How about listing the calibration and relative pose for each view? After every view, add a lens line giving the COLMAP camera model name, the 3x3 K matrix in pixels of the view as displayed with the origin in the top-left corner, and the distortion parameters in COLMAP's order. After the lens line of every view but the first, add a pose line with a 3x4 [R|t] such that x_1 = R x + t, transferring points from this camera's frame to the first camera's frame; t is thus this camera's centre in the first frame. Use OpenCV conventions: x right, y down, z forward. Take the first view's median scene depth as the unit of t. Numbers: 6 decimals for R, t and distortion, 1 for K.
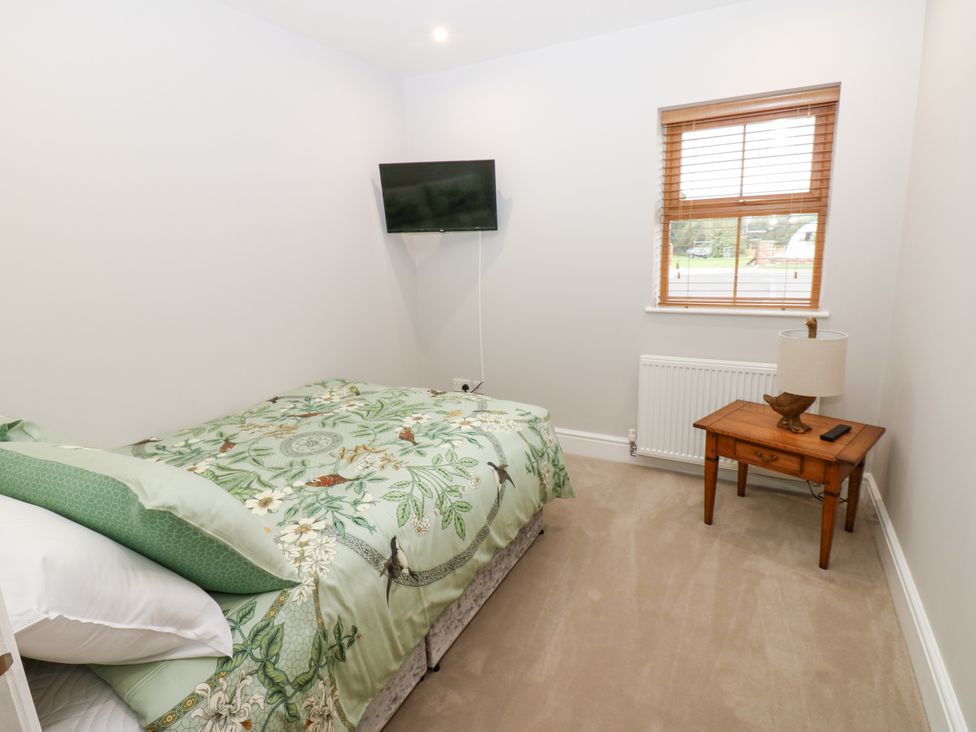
lens RADIAL K [[506.7, 0, 494.4], [0, 506.7, 354.9], [0, 0, 1]] dist [0.002422, -0.014873]
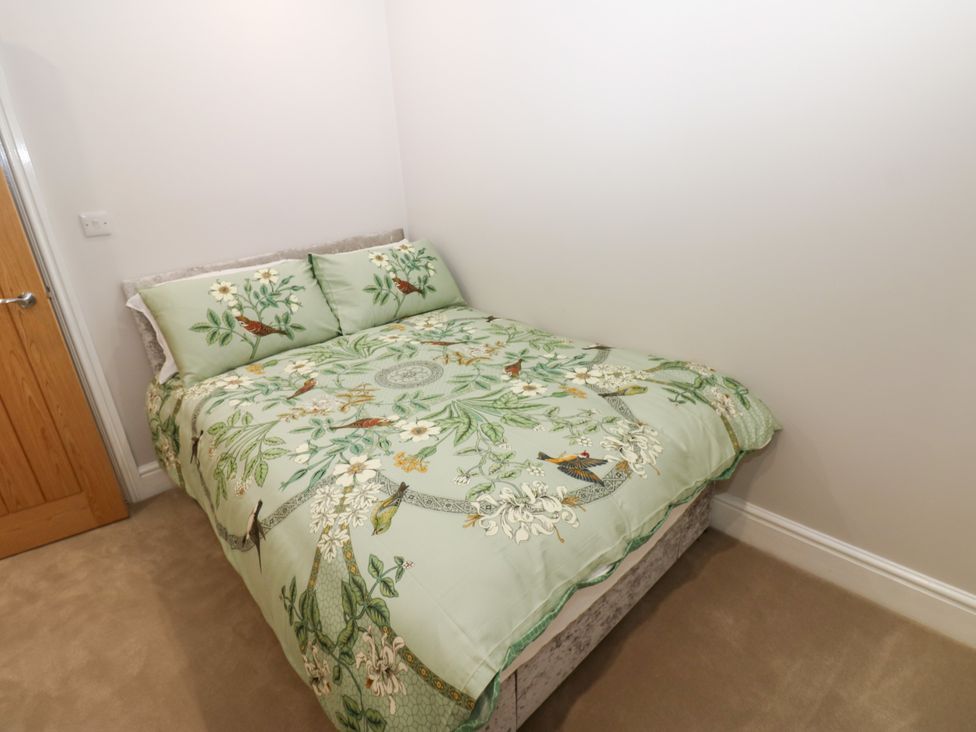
lens RADIAL K [[508.2, 0, 492.8], [0, 508.2, 357.2], [0, 0, 1]] dist [0.002842, -0.014830]
pose [[-0.314238, 0.396010, -0.862804, 0.310862], [-0.139598, 0.879687, 0.454601, -0.241579], [0.939025, 0.263299, -0.221149, 1.071062]]
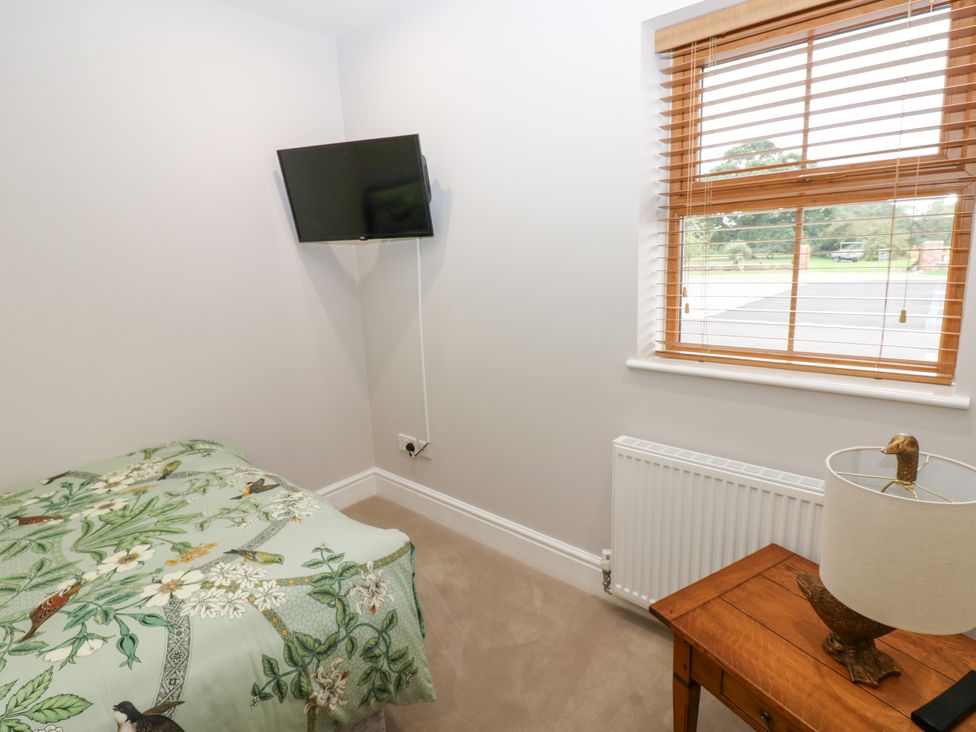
lens RADIAL K [[508.2, 0, 492.8], [0, 508.2, 357.2], [0, 0, 1]] dist [0.002842, -0.014830]
pose [[0.973200, 0.037936, -0.226810, 0.345122], [-0.038594, 0.999254, 0.001533, -0.113104], [0.226699, 0.007262, 0.973938, 0.457502]]
